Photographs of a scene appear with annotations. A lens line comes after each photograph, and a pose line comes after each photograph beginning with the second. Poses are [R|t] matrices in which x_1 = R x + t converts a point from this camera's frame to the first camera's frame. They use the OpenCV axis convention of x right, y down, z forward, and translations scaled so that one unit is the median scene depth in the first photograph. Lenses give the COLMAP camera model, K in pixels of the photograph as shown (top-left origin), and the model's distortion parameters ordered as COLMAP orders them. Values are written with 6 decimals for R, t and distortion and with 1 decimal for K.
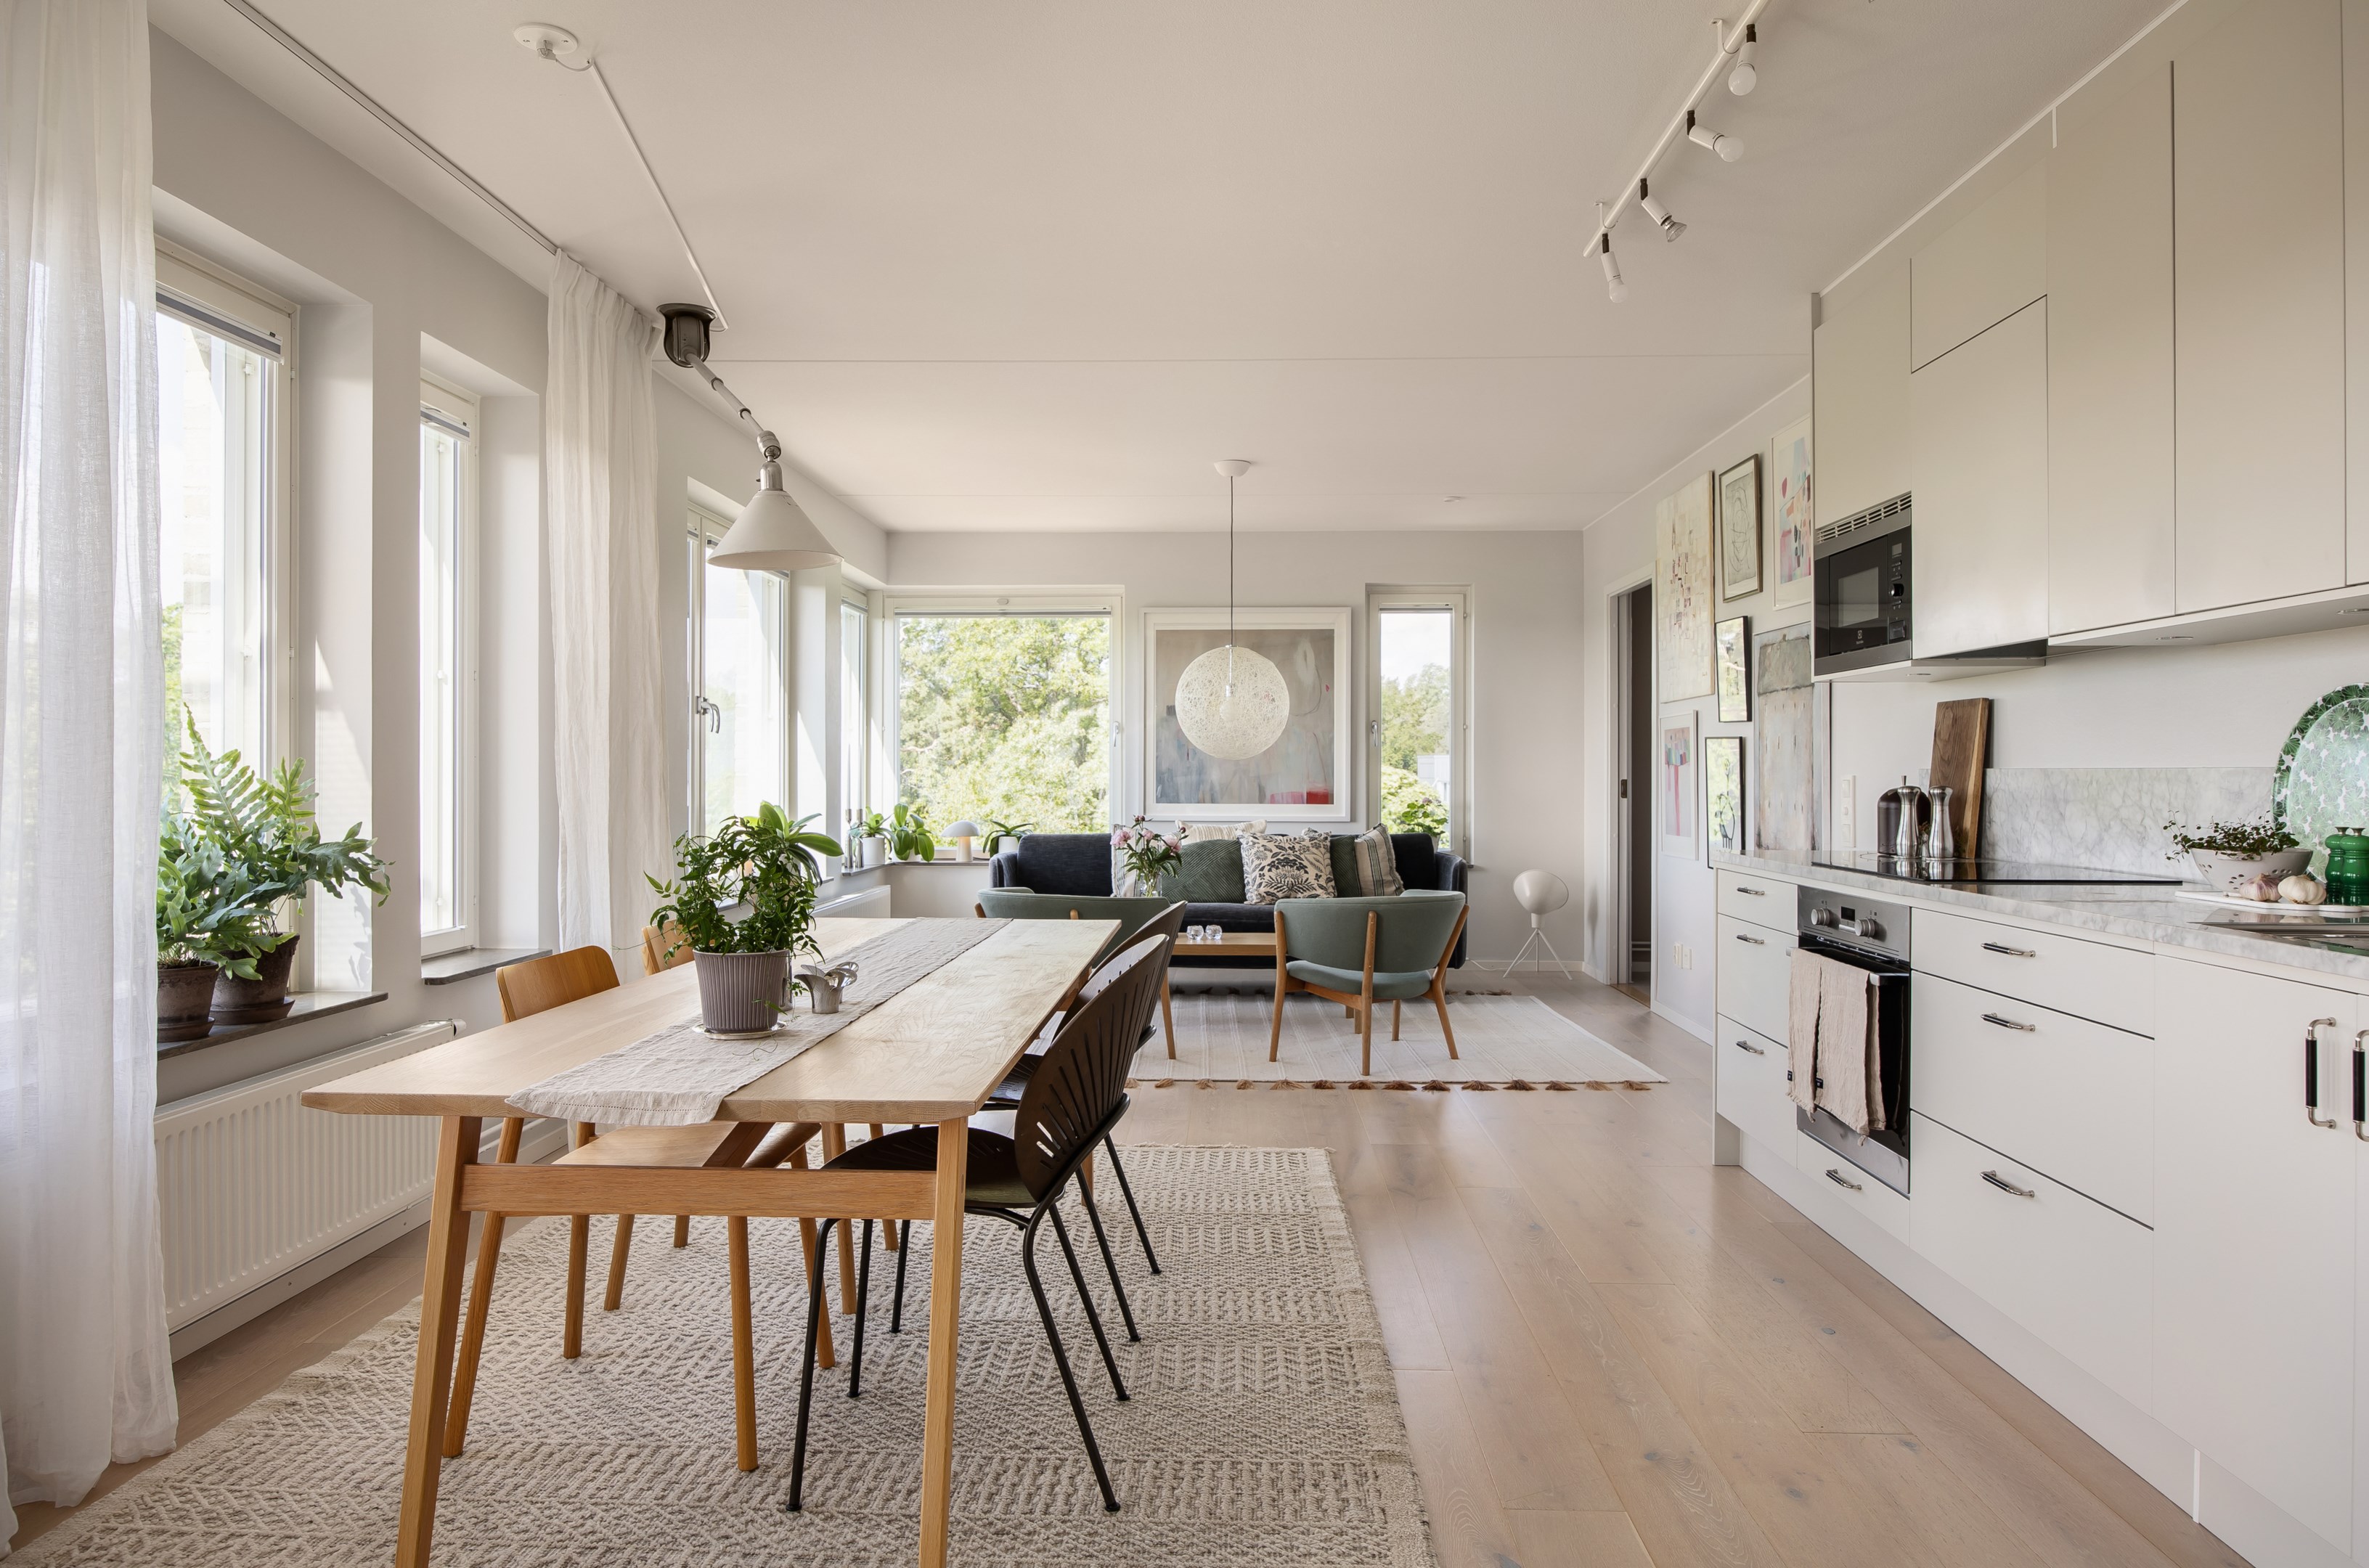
lens RADIAL K [[1460.7, 0, 1175.8], [0, 1460.7, 778.4], [0, 0, 1]] dist [-0.017181, 0.006811]
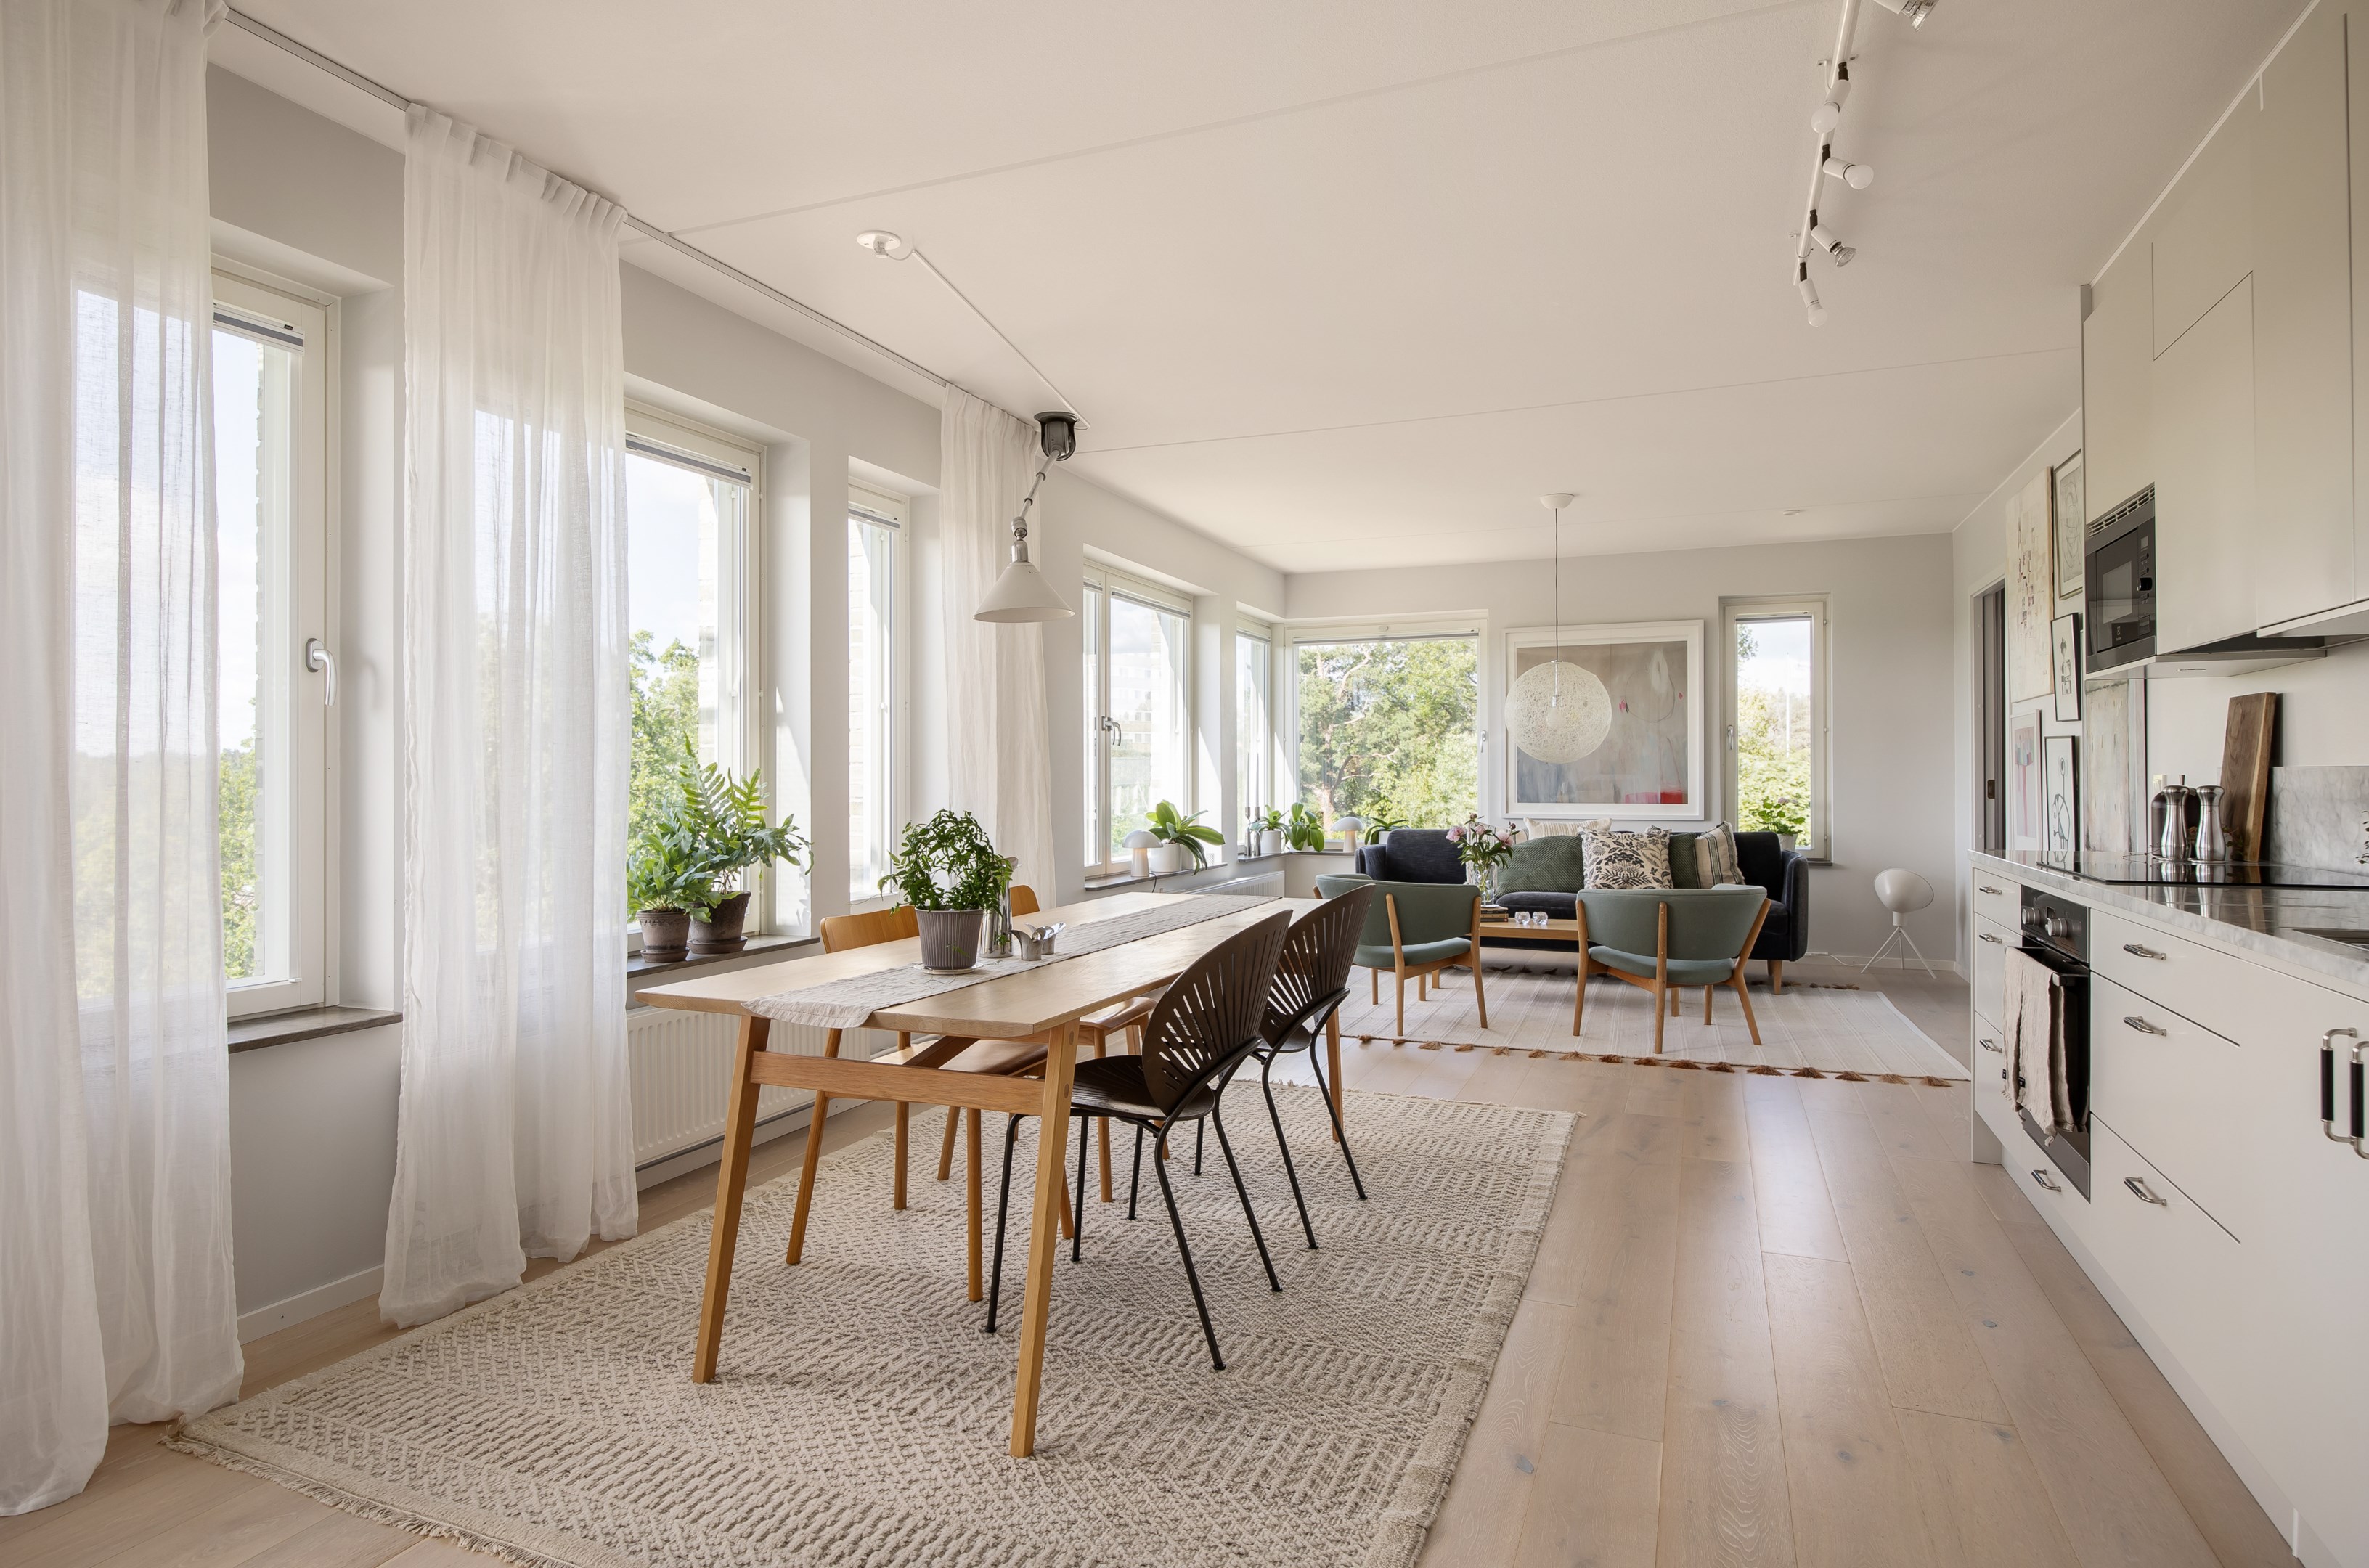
lens RADIAL K [[1277.5, 0, 1174.8], [0, 1277.5, 778.4], [0, 0, 1]] dist [-0.002453, -0.004767]
pose [[0.938930, -0.004130, -0.344084, 0.125511], [0.003370, 0.999990, -0.002805, 0.000487], [0.344093, 0.001474, 0.938935, -0.015958]]
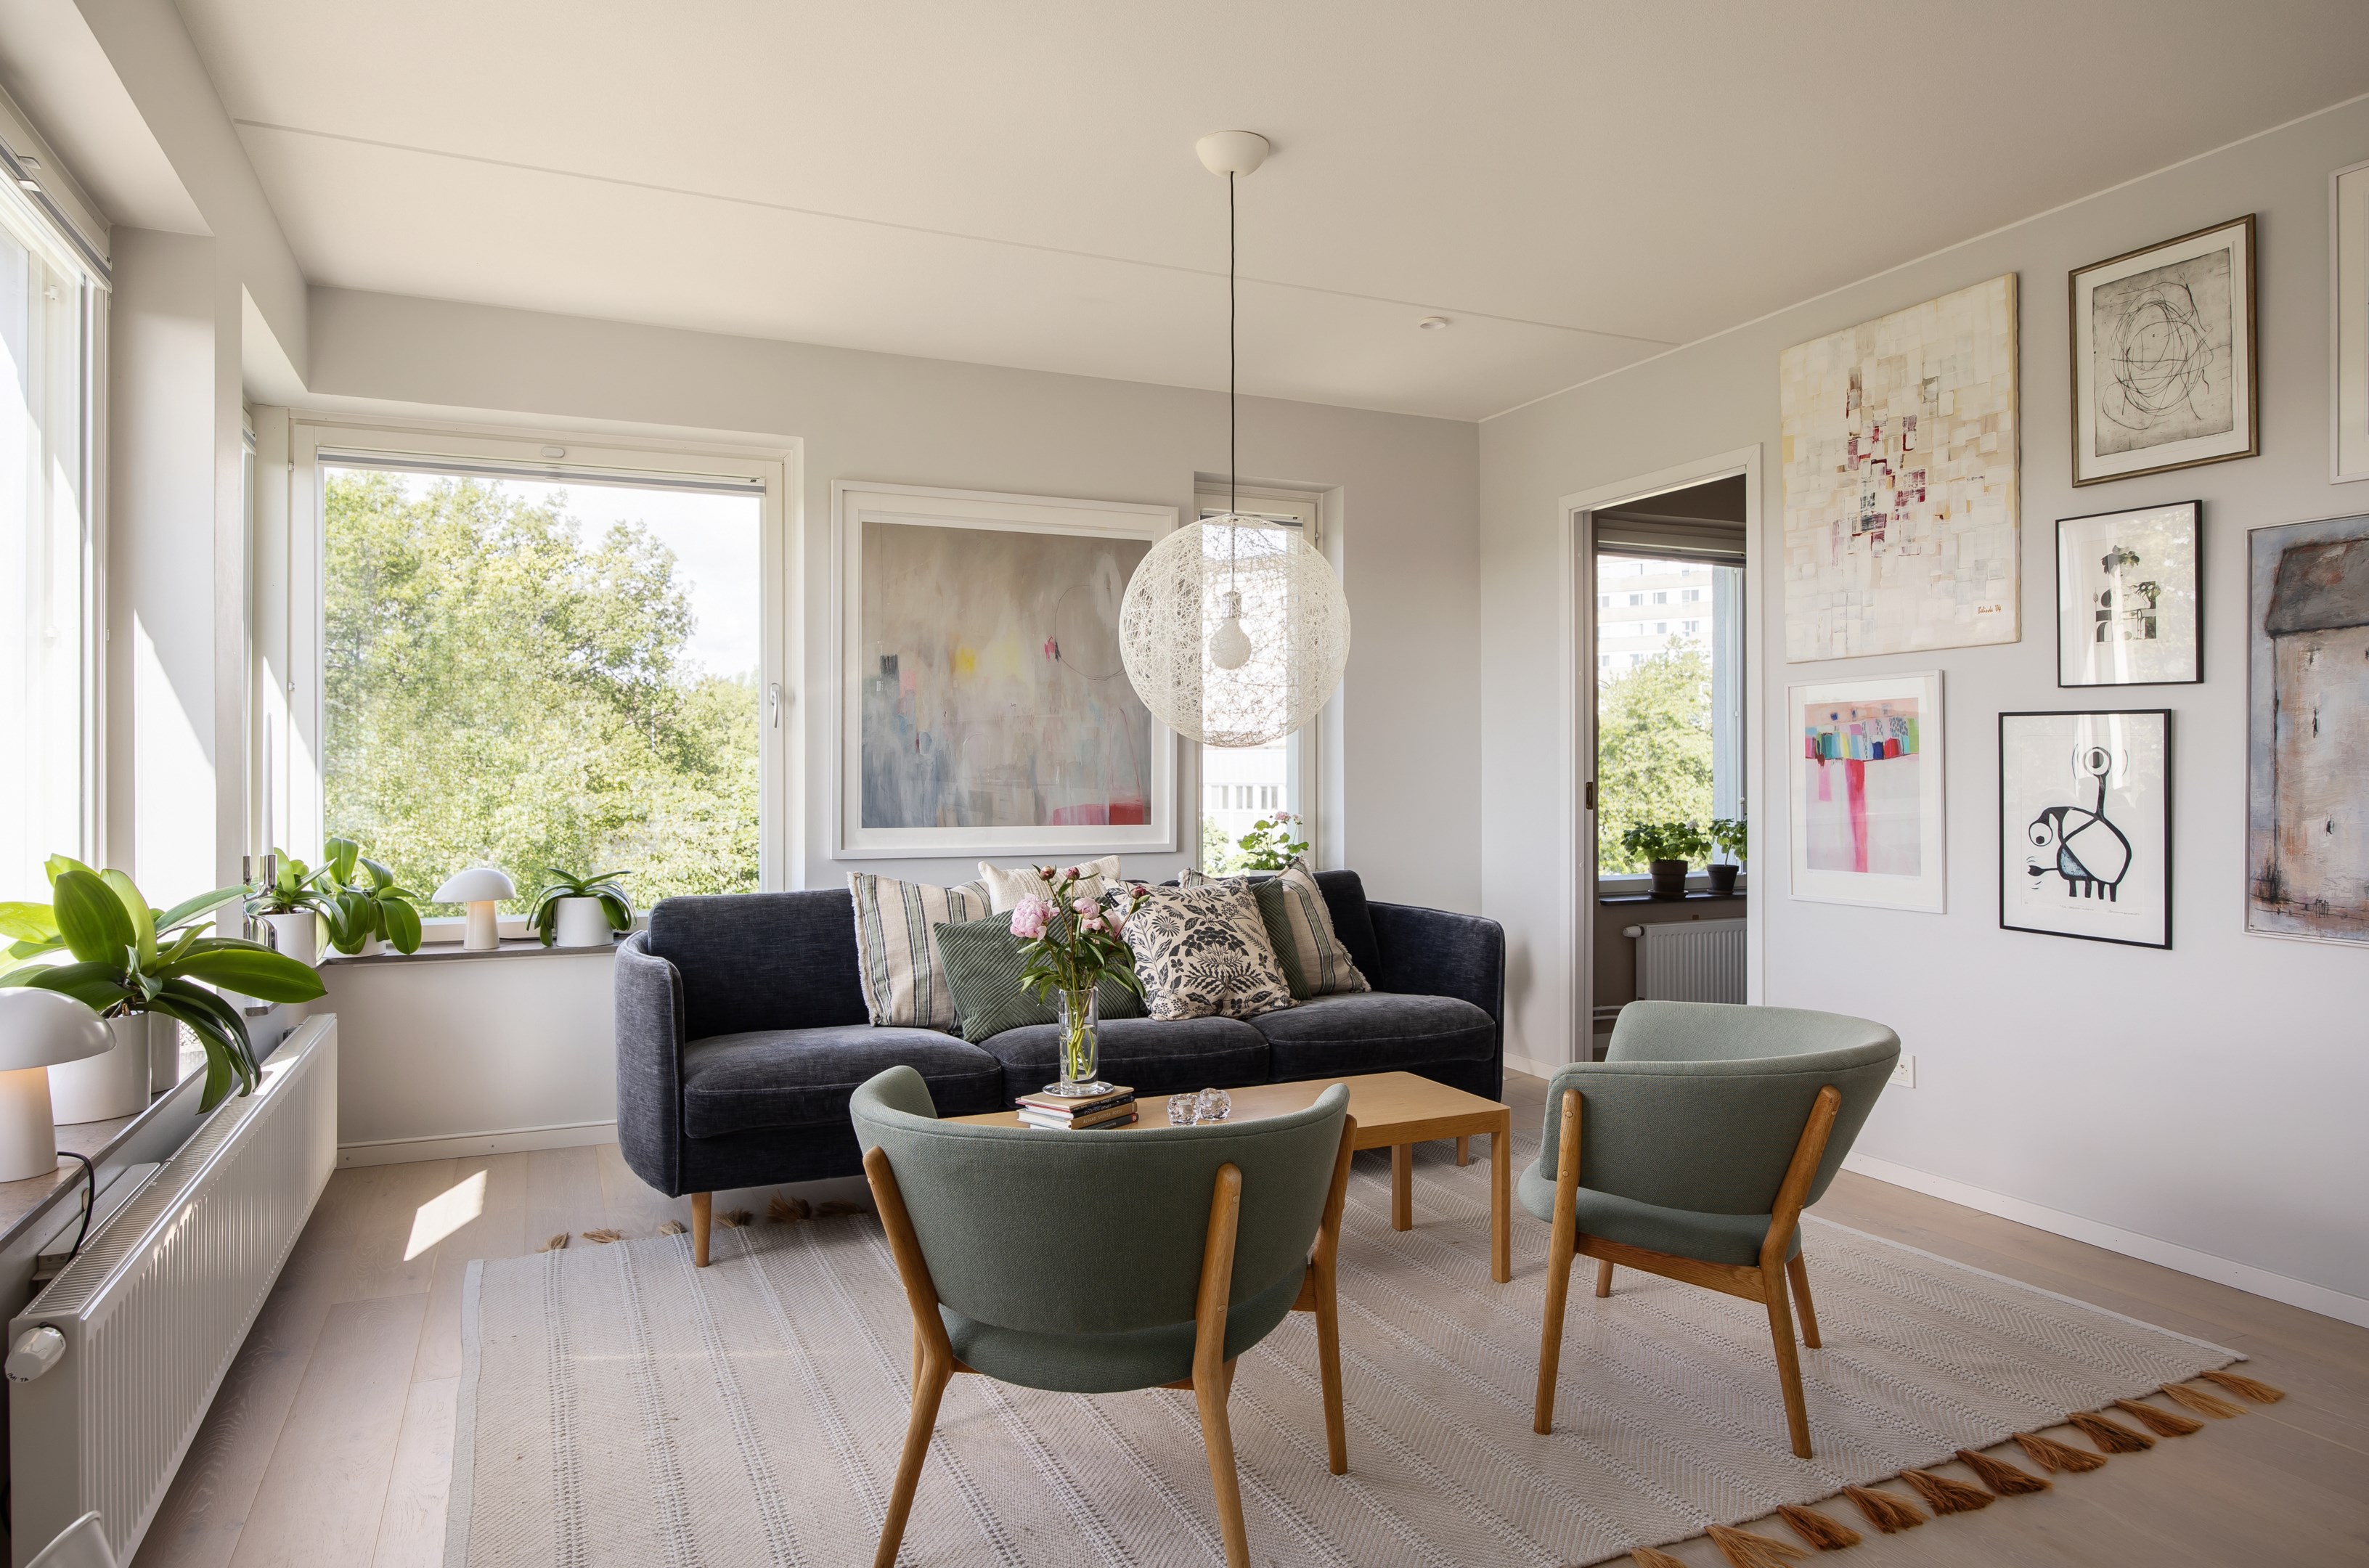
lens RADIAL K [[1460.7, 0, 1193.3], [0, 1460.7, 775.7], [0, 0, 1]] dist [-0.017181, 0.006811]
pose [[0.897791, -0.003667, 0.440405, -0.240553], [0.004689, 0.999988, -0.001231, -0.003220], [-0.440396, 0.003170, 0.897798, 0.712356]]
